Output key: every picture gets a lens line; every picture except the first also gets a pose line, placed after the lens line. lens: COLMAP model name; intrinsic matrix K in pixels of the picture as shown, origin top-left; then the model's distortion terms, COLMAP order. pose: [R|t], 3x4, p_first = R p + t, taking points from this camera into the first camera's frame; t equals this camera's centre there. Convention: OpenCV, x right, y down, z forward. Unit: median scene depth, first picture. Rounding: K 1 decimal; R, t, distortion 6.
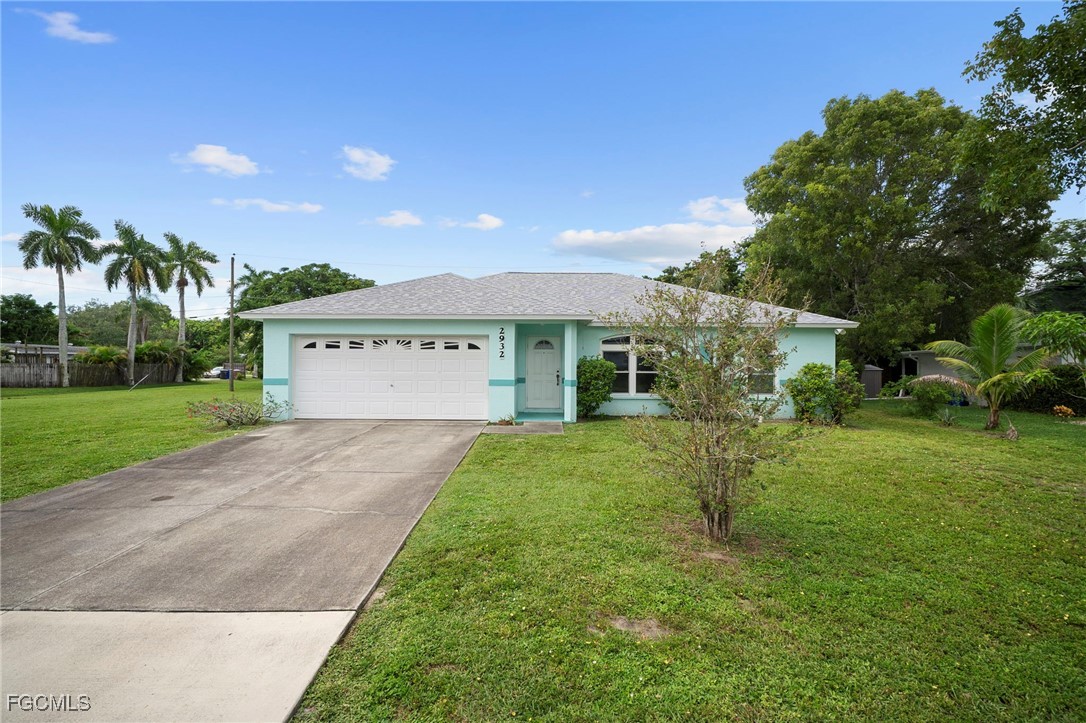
lens RADIAL K [[499.9, 0, 546.7], [0, 499.9, 363.2], [0, 0, 1]] dist [-0.005274, -0.003353]
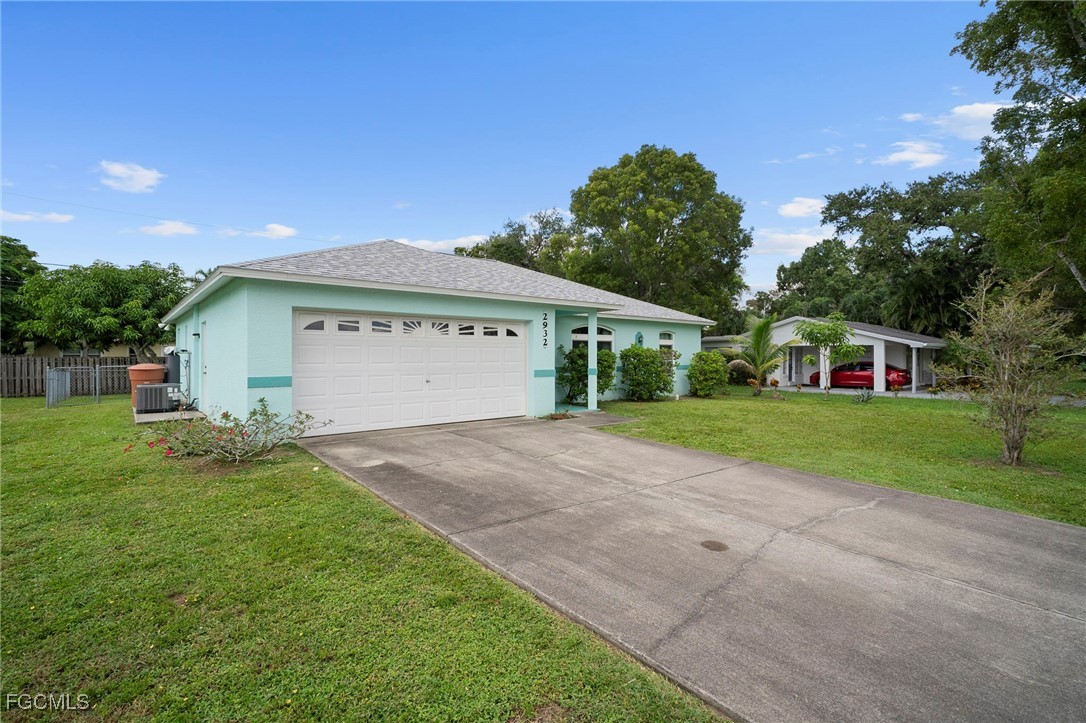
lens RADIAL K [[499.9, 0, 541.2], [0, 499.9, 355.3], [0, 0, 1]] dist [-0.005274, -0.003353]
pose [[0.758107, -0.006034, 0.652103, -0.675251], [0.004341, 0.999982, 0.004206, 0.002093], [-0.652116, -0.000358, 0.758119, 0.306155]]
